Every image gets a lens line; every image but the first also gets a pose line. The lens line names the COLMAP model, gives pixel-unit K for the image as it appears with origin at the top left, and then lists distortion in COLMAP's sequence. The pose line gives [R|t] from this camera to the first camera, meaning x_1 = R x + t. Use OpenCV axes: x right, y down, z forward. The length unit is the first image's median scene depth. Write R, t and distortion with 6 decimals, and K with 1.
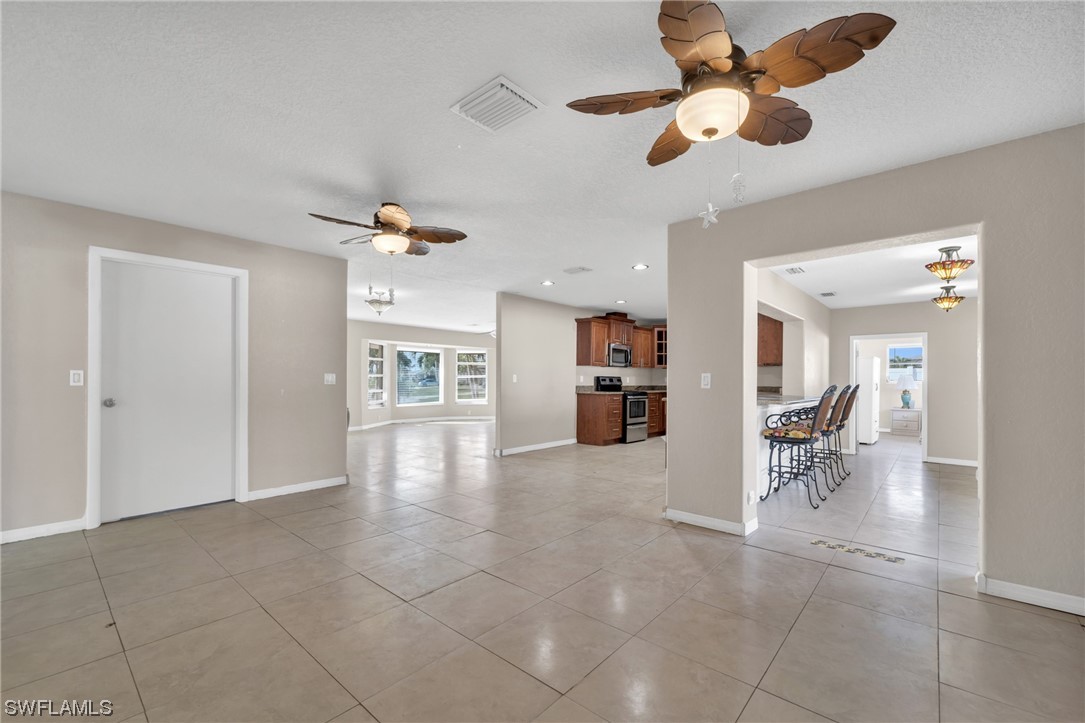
lens RADIAL K [[445.3, 0, 548.1], [0, 445.3, 367.7], [0, 0, 1]] dist [-0.001994, -0.000516]
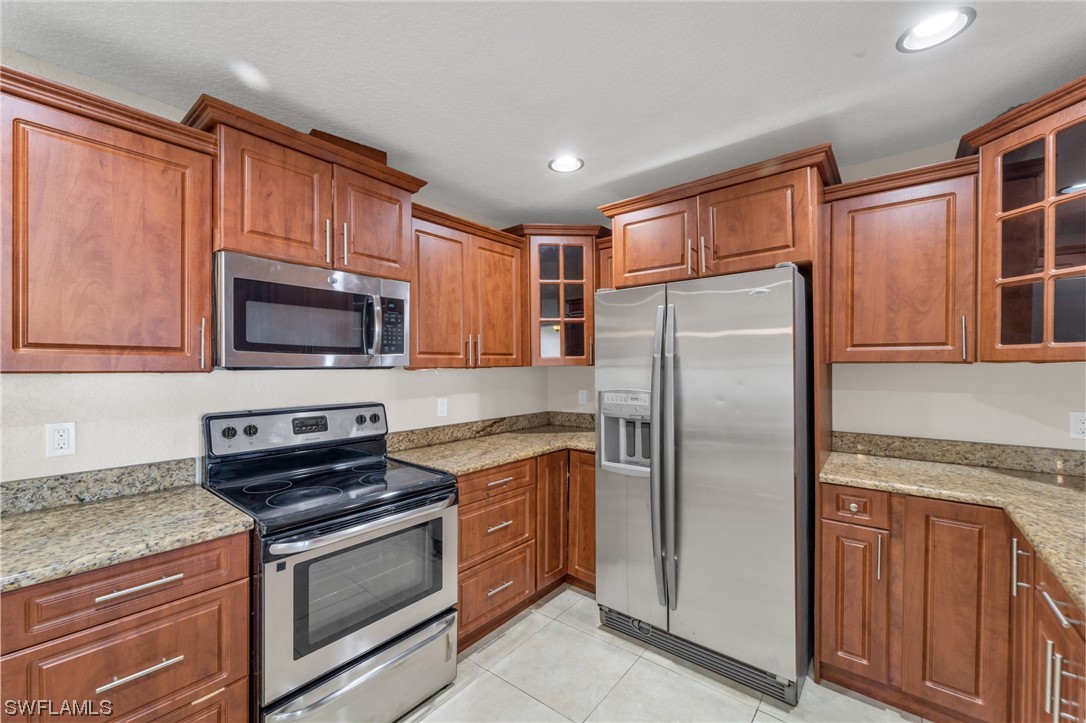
lens RADIAL K [[441.5, 0, 537.7], [0, 441.5, 366.1], [0, 0, 1]] dist [0.001662, -0.000034]
pose [[0.998308, -0.042257, 0.039945, 0.269161], [0.041758, 0.999040, 0.013256, -0.000786], [-0.040467, -0.011566, 0.999114, 0.800620]]
